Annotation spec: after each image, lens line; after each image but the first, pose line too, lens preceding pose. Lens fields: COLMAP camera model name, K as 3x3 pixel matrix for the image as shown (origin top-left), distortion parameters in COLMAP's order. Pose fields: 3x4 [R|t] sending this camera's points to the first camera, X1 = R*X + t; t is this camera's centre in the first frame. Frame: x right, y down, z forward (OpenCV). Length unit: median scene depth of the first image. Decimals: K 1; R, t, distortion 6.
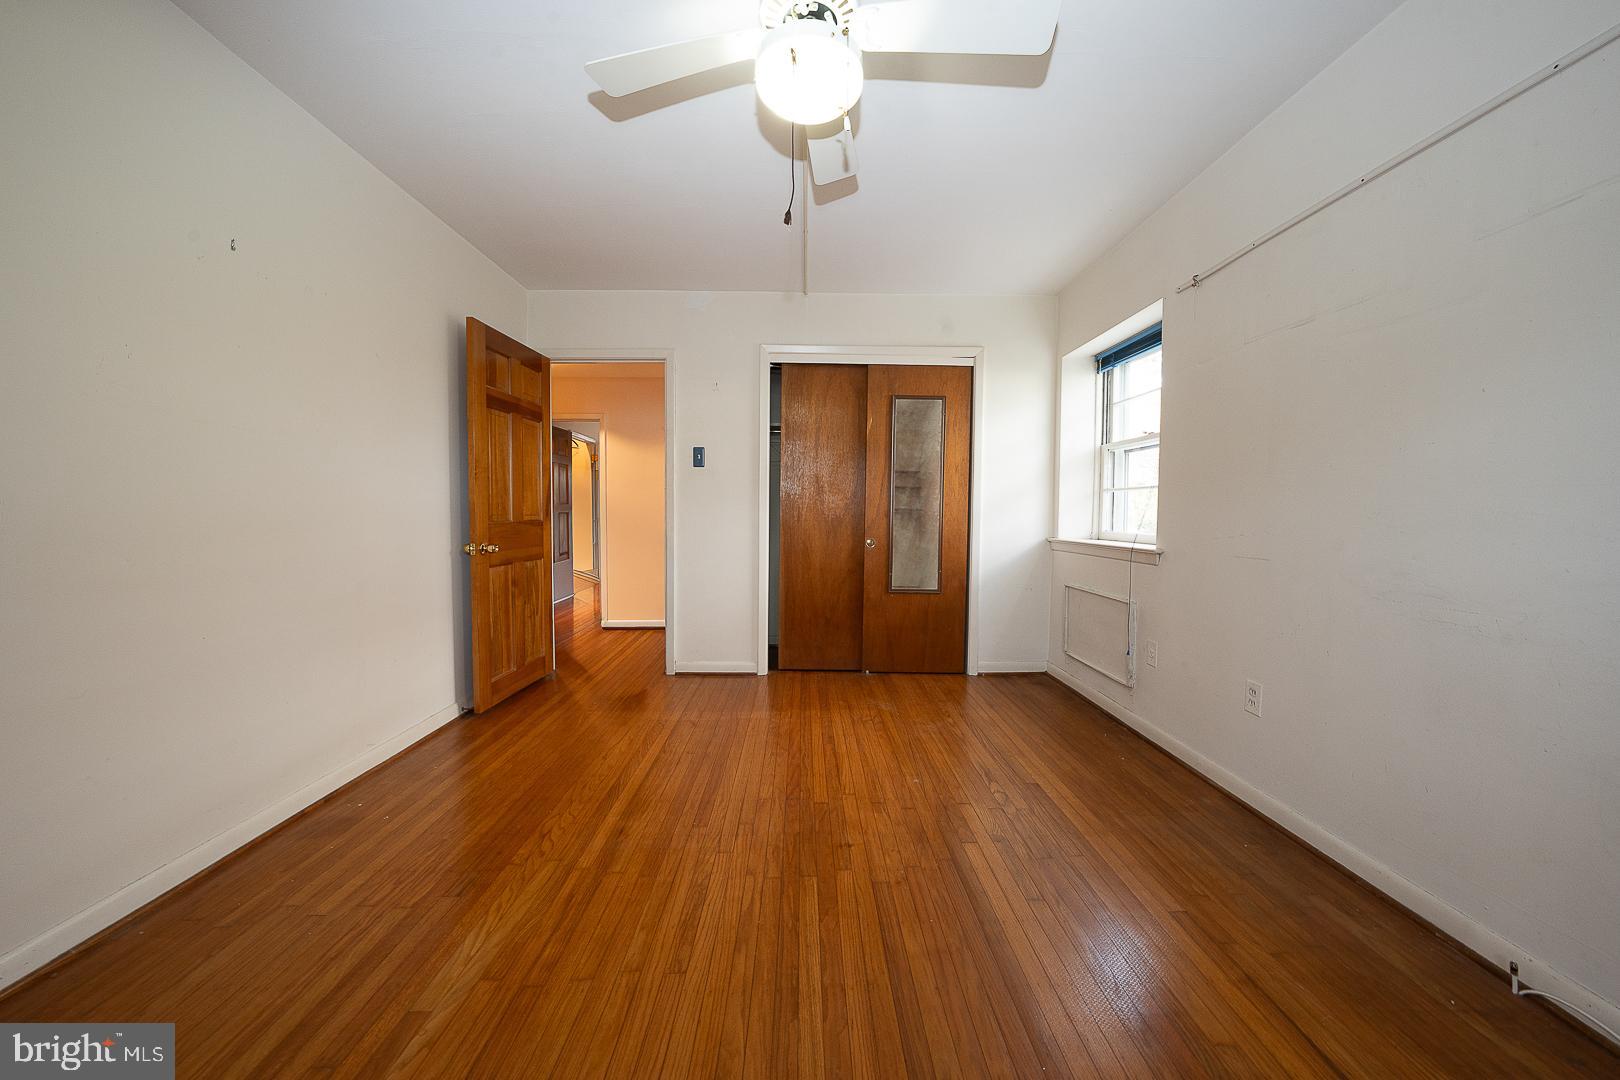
lens RADIAL K [[557.4, 0, 810.4], [0, 557.4, 533.5], [0, 0, 1]] dist [-0.009930, 0.000179]
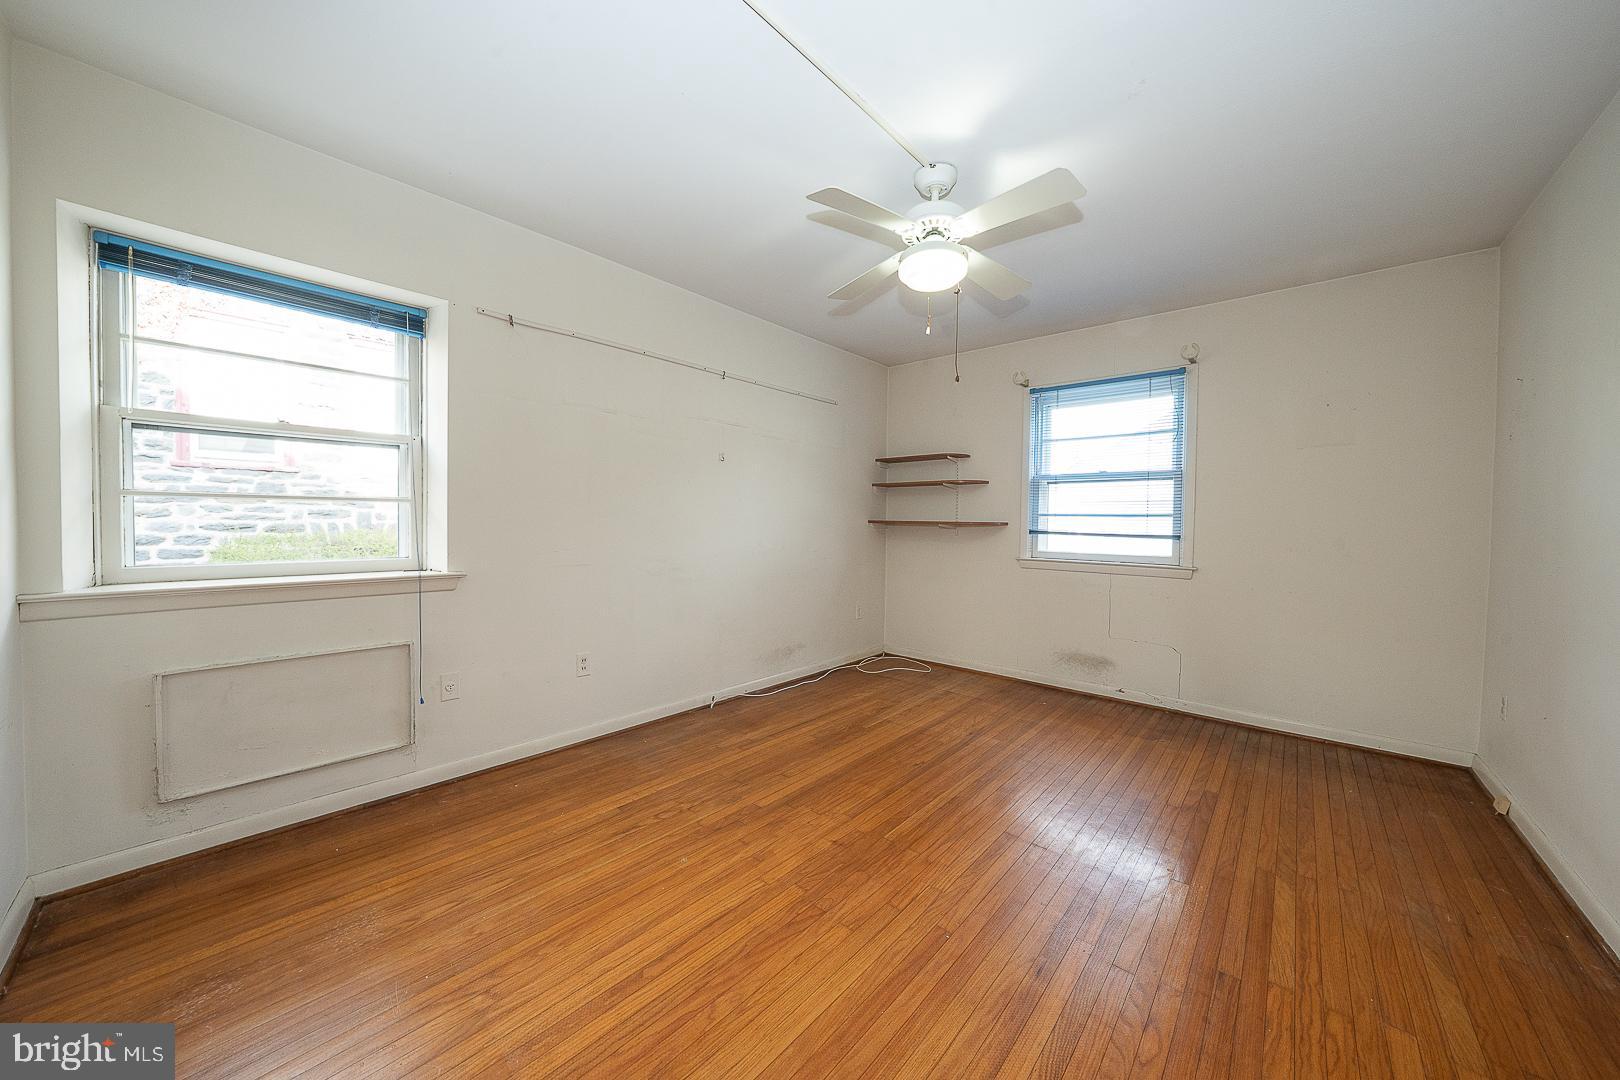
lens RADIAL K [[557.4, 0, 810.4], [0, 557.4, 533.5], [0, 0, 1]] dist [-0.009930, 0.000179]
pose [[-0.736207, -0.030588, 0.676065, -0.557739], [0.006868, 0.998589, 0.052659, -0.103975], [-0.676721, 0.043411, -0.734958, 1.612608]]
